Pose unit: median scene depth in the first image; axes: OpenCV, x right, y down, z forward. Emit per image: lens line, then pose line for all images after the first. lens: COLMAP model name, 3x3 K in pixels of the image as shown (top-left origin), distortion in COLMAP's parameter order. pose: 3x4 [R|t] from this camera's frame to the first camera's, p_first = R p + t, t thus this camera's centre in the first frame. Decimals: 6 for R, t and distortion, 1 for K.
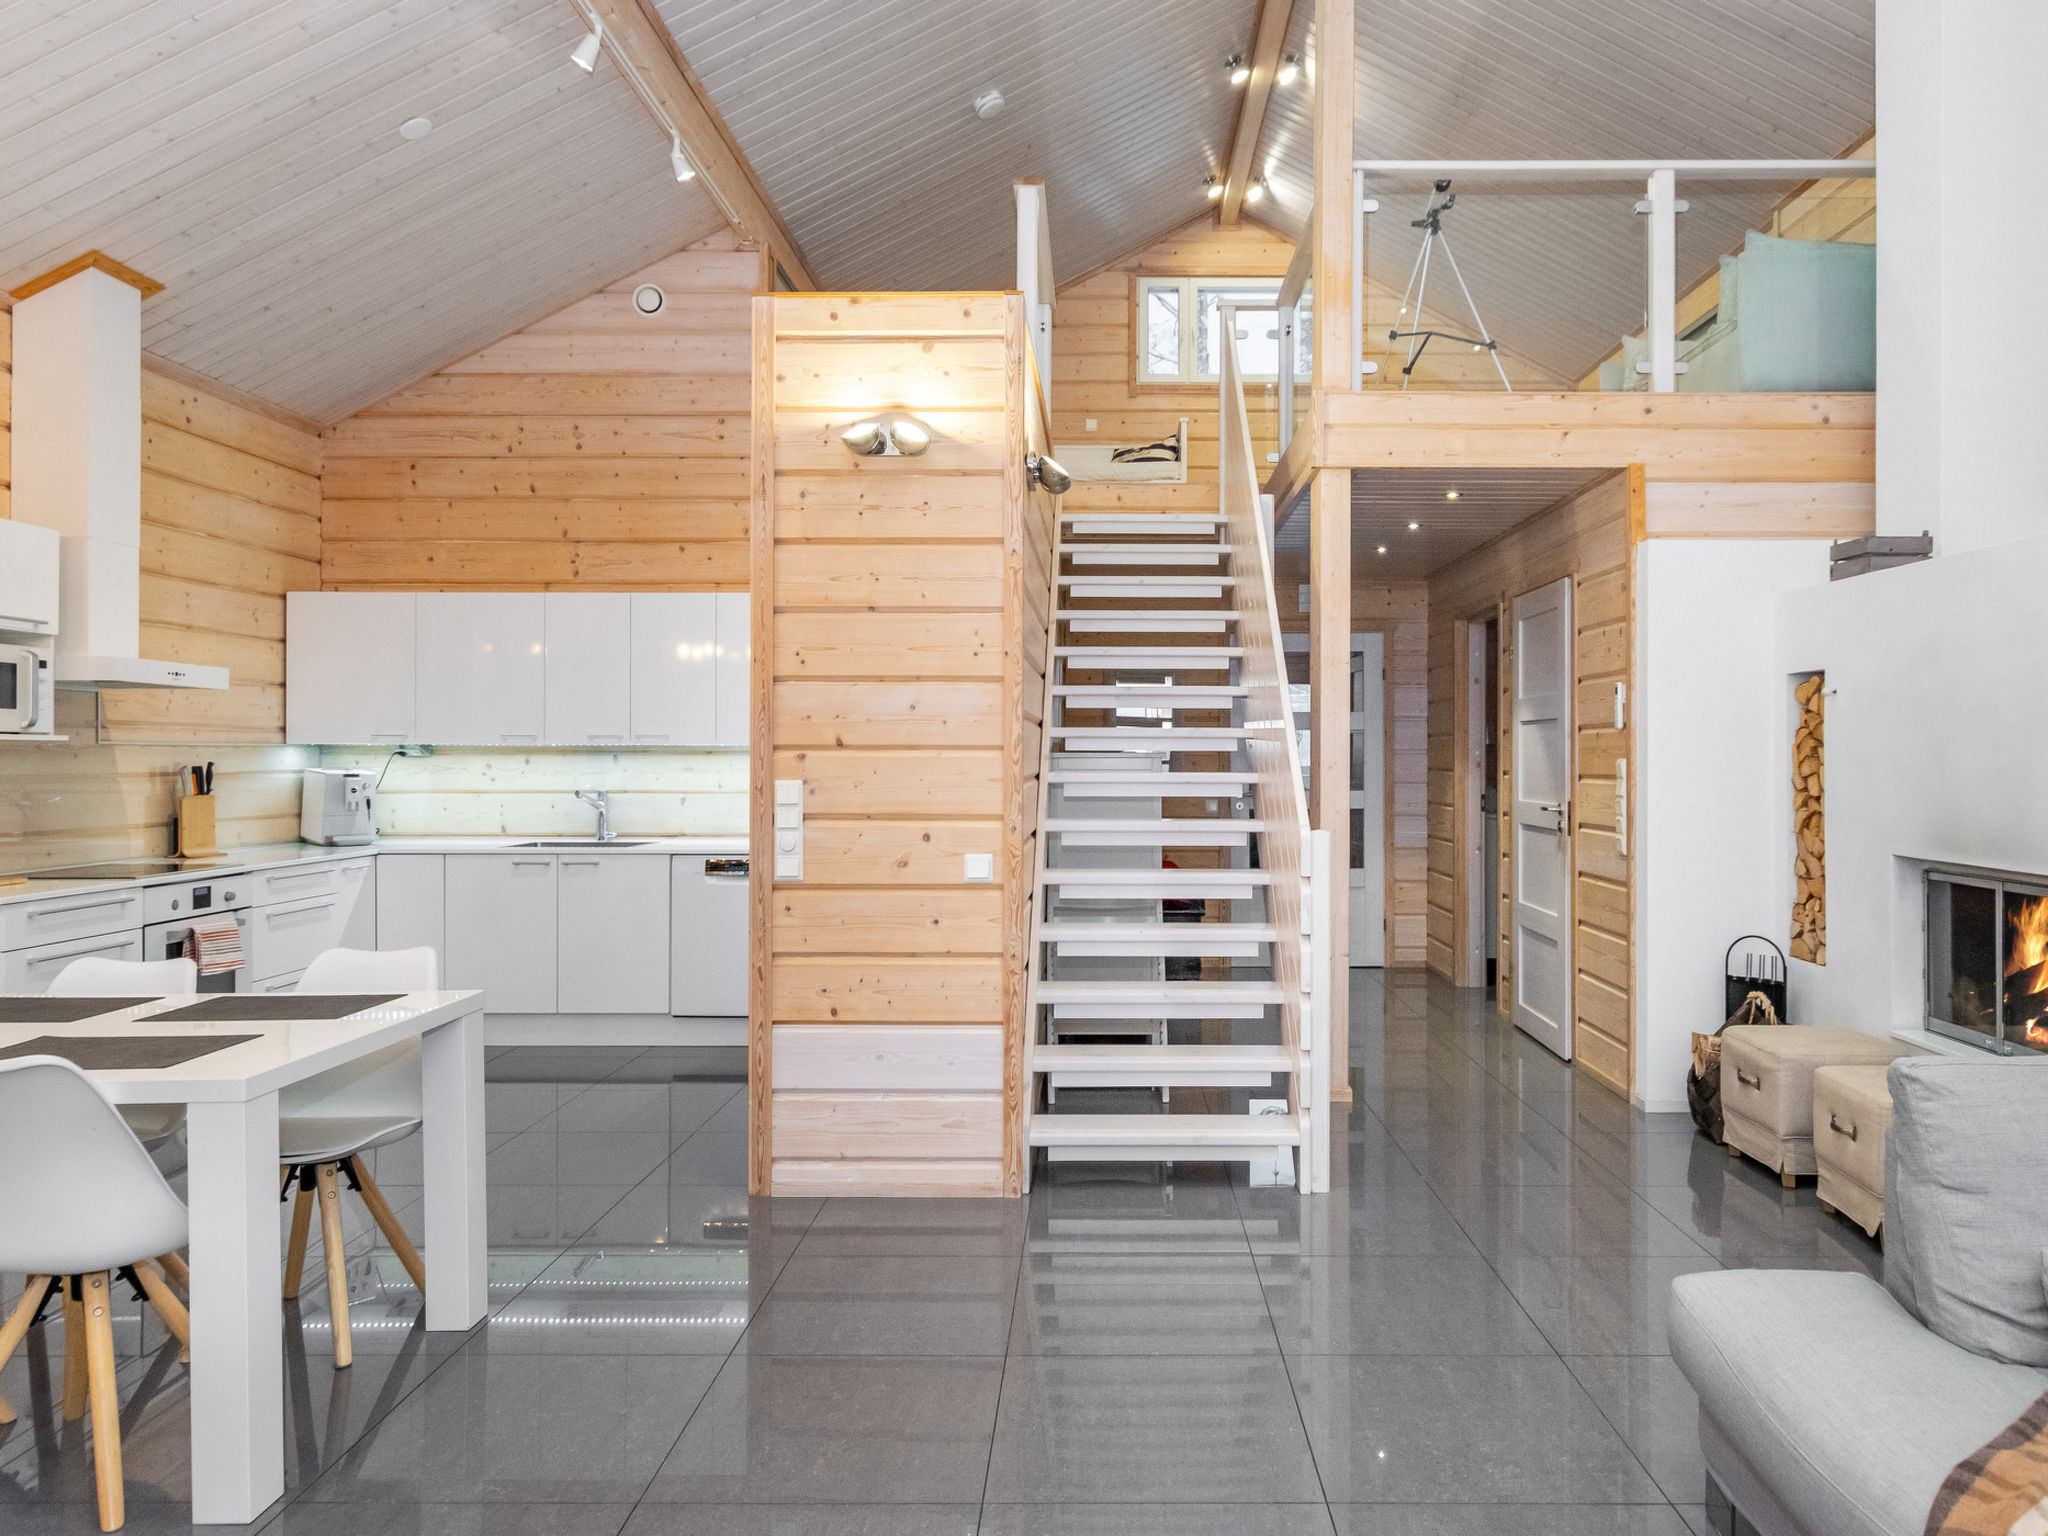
lens RADIAL K [[1377.3, 0, 1087.9], [0, 1377.3, 753.0], [0, 0, 1]] dist [-0.000652, -0.000307]
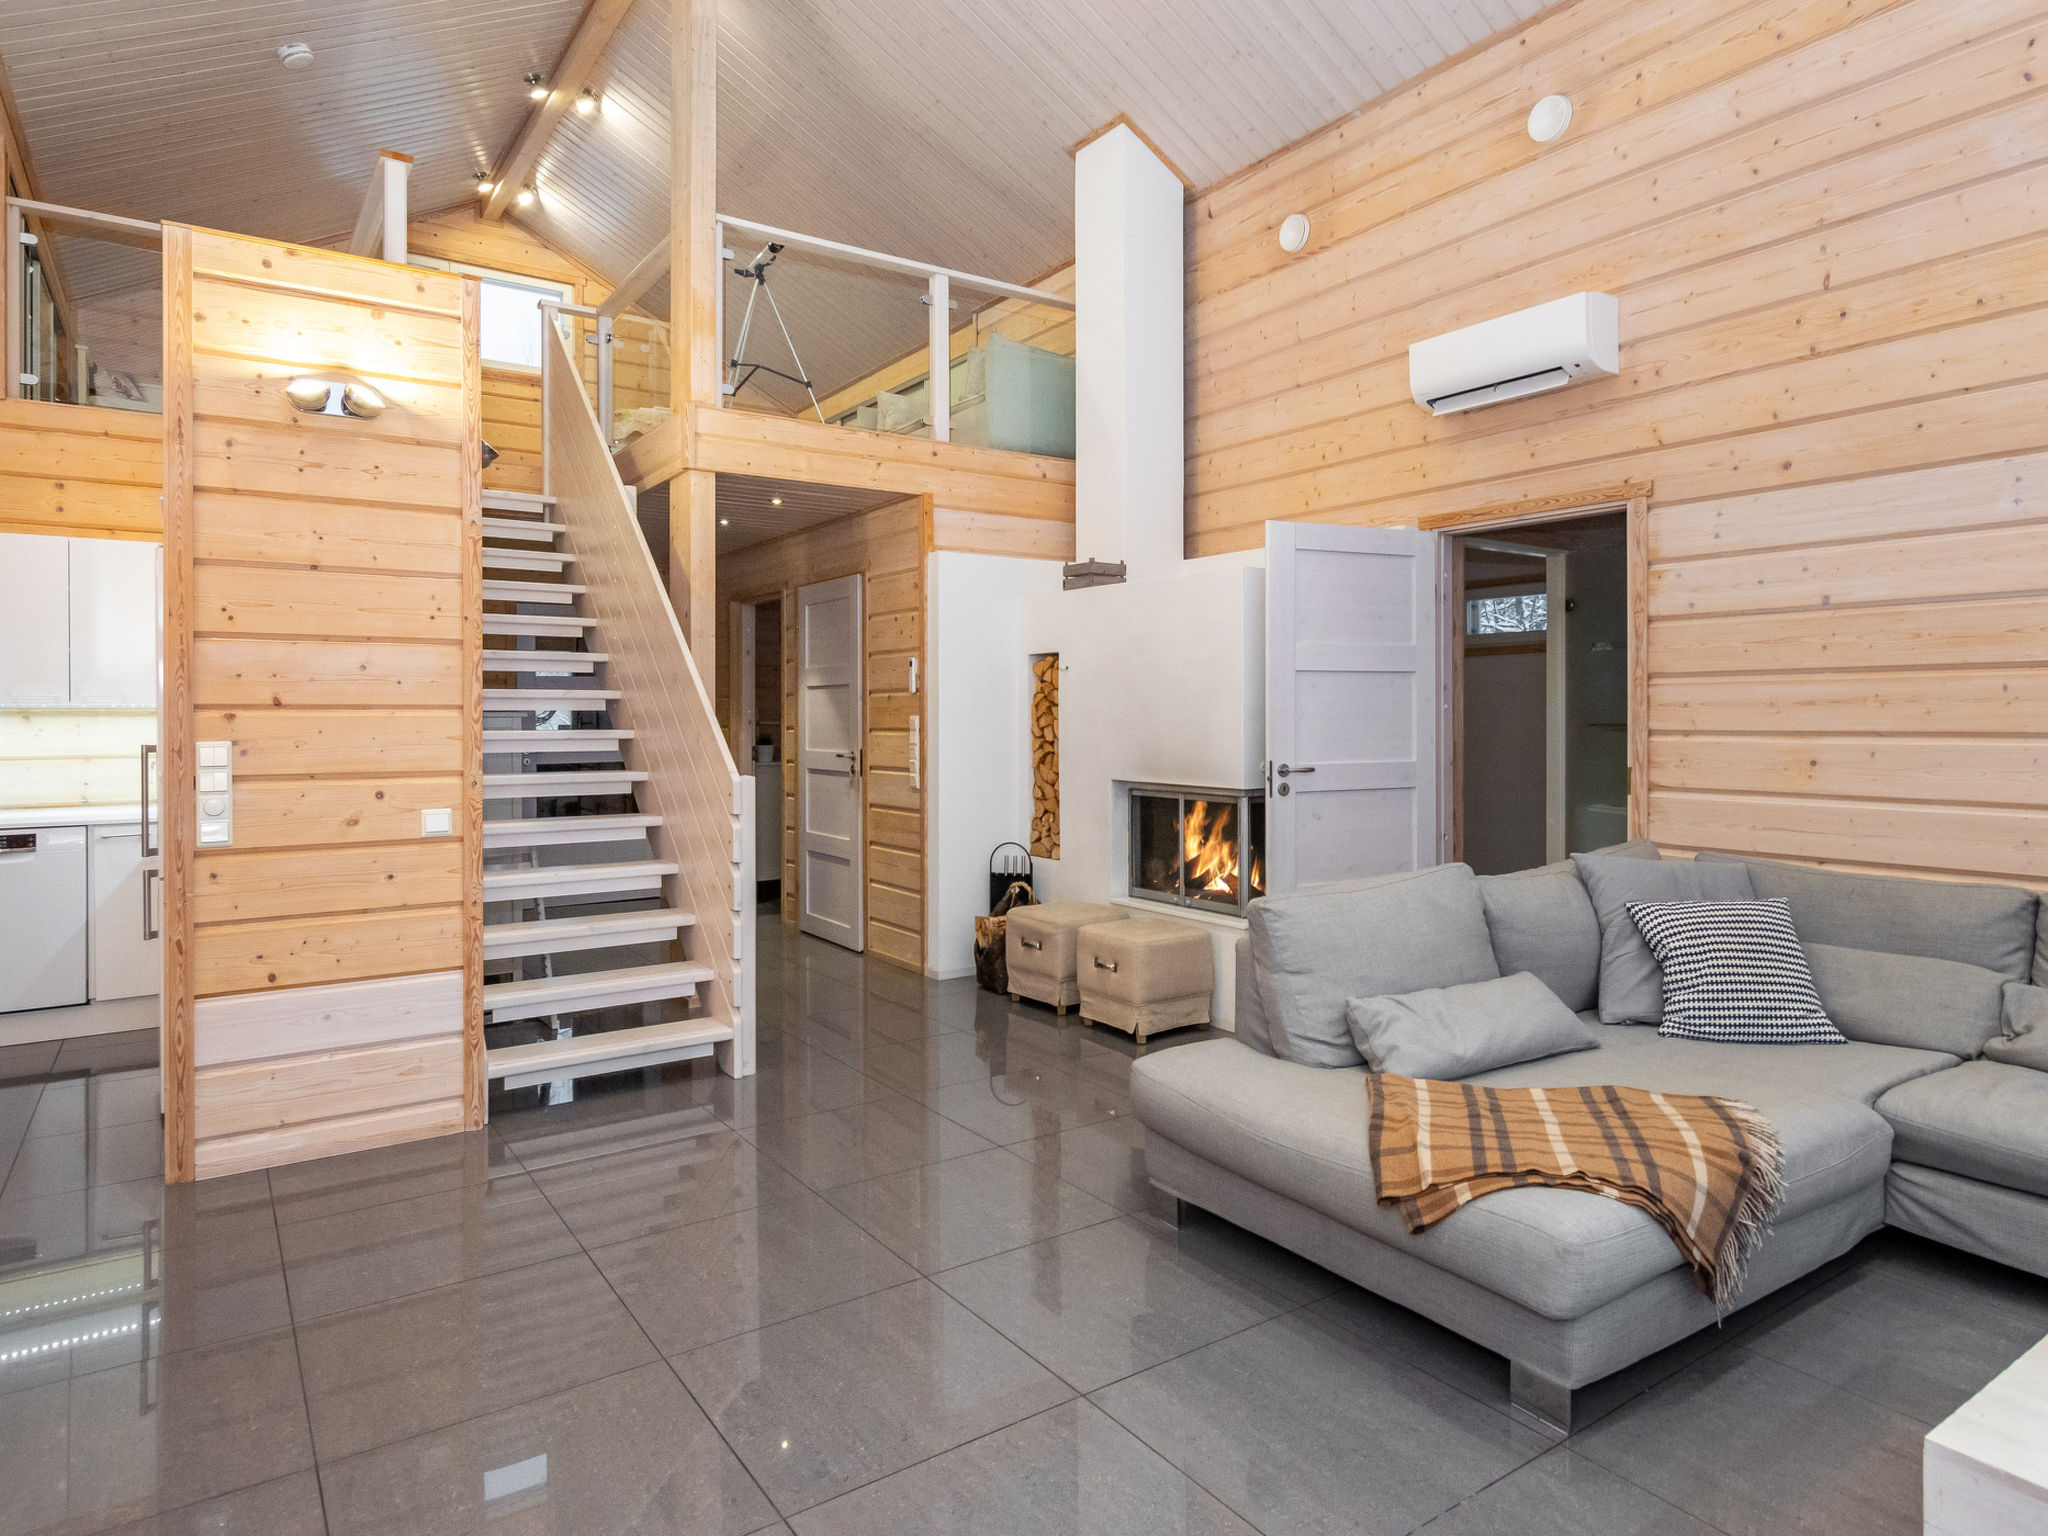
lens RADIAL K [[1189.4, 0, 1027.1], [0, 1189.4, 716.7], [0, 0, 1]] dist [-0.003464, 0.003776]
pose [[0.824738, -0.004936, 0.565494, -0.167339], [0.003269, 0.999987, 0.003960, 0.000993], [-0.565506, -0.001418, 0.824743, 0.001751]]
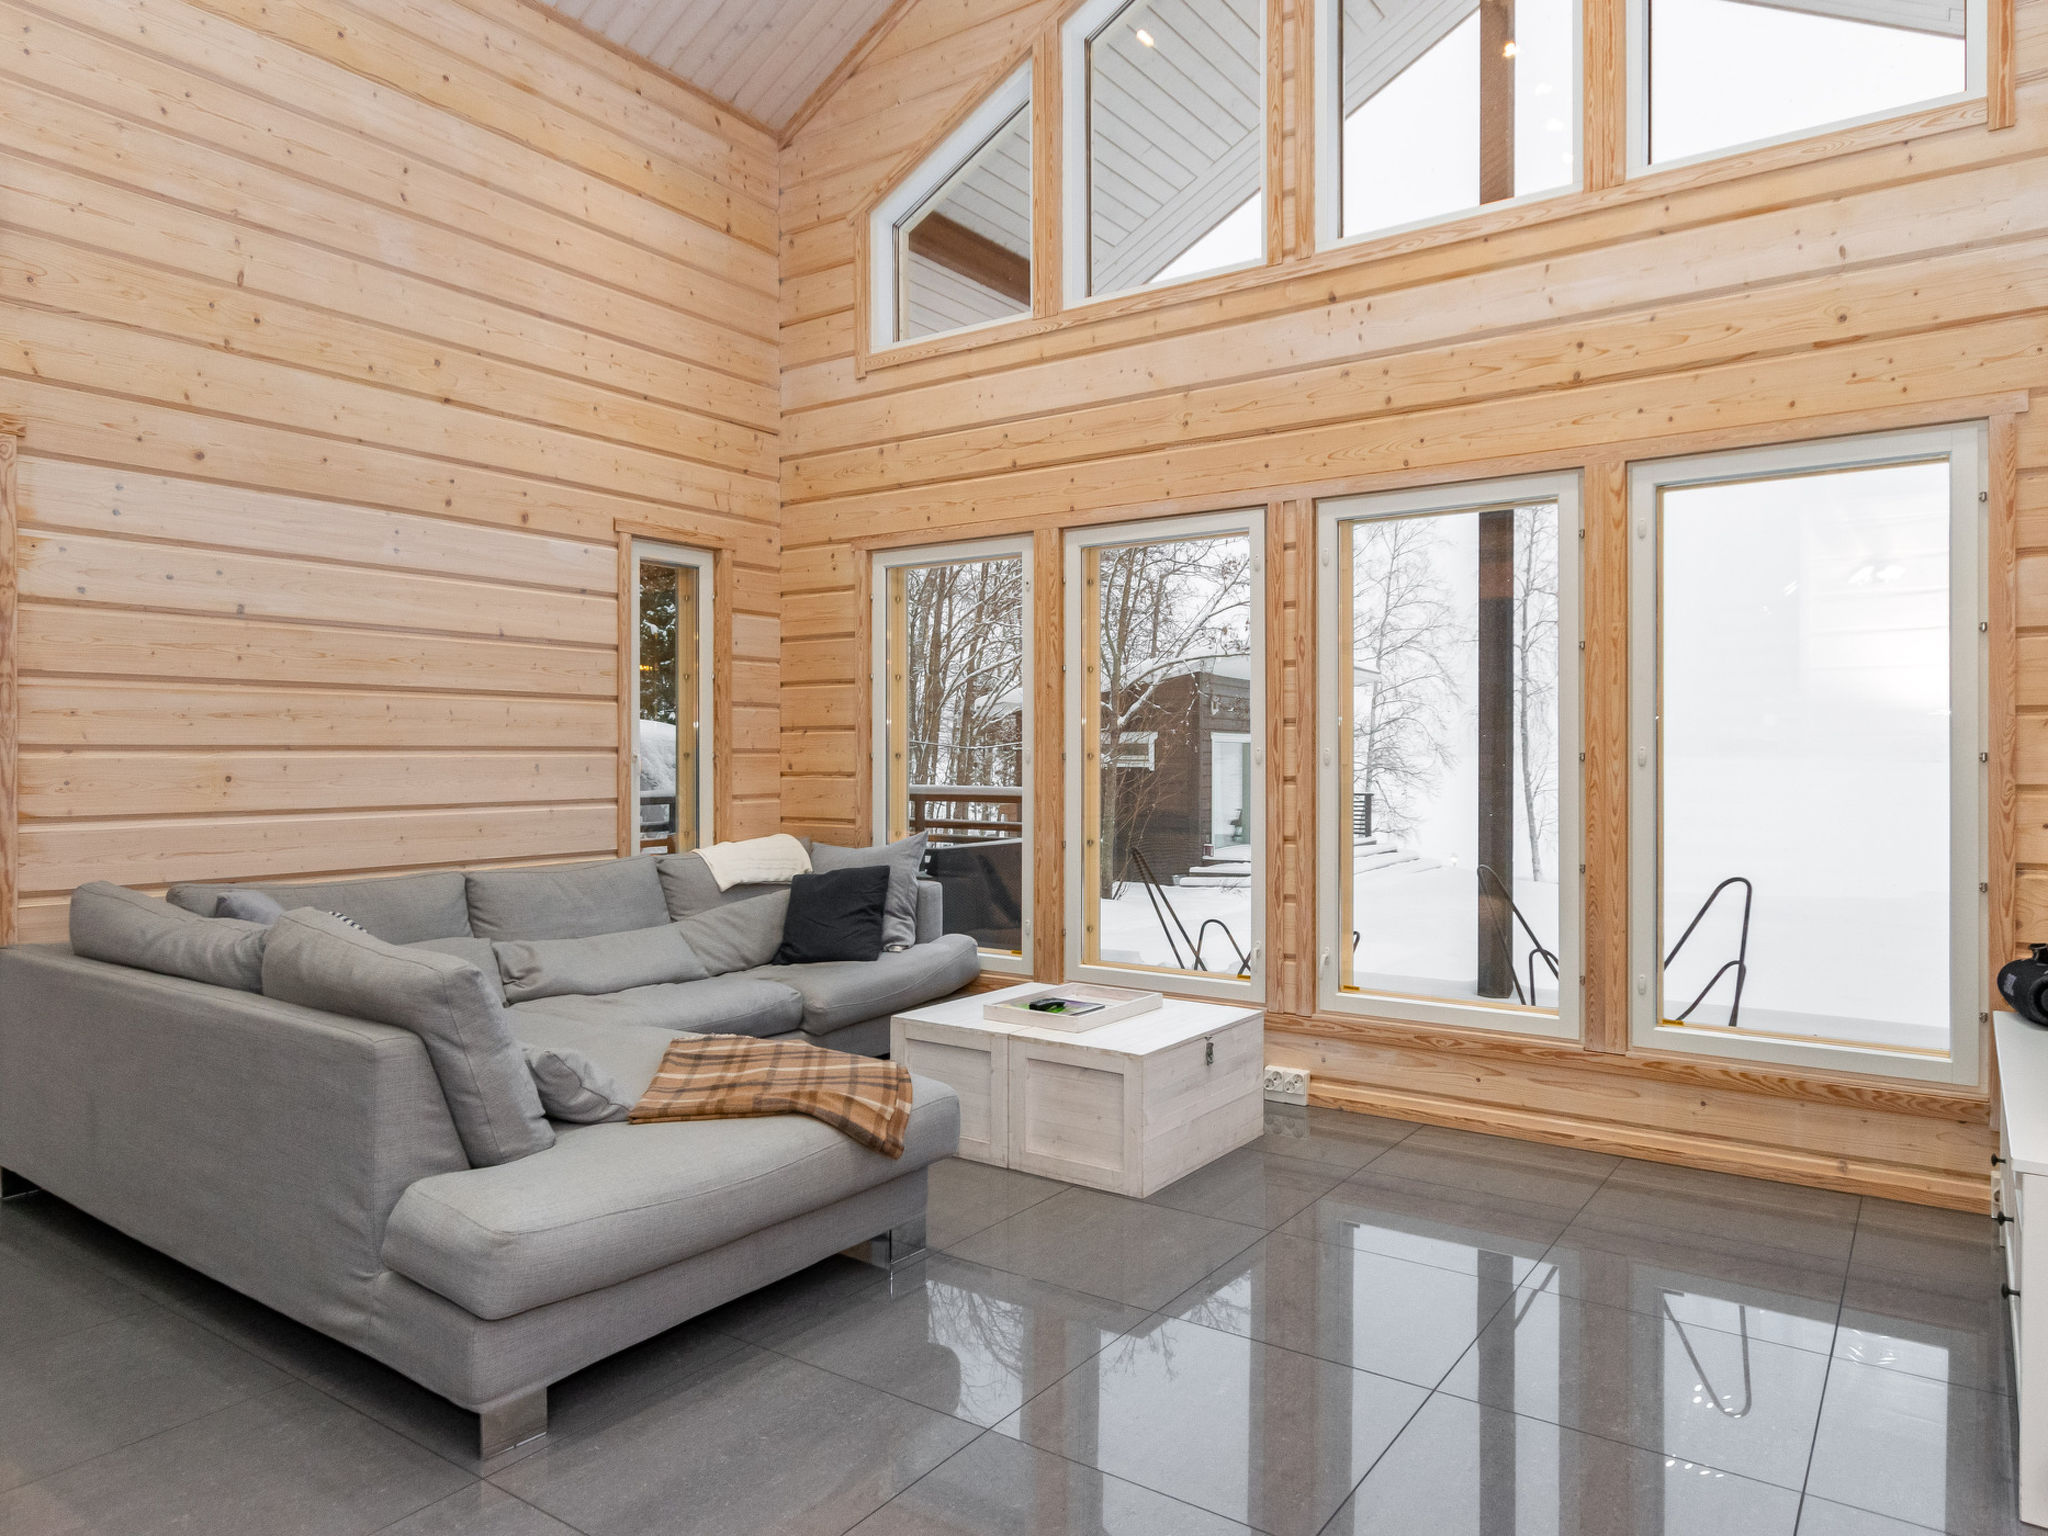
lens RADIAL K [[1303.5, 0, 1026.7], [0, 1303.5, 757.5], [0, 0, 1]] dist [0.000917, -0.004627]
pose [[-0.818459, -0.001107, 0.574563, -0.171151], [-0.000496, 0.999999, 0.001221, 0.017649], [-0.574564, 0.000714, -0.818459, 0.589569]]
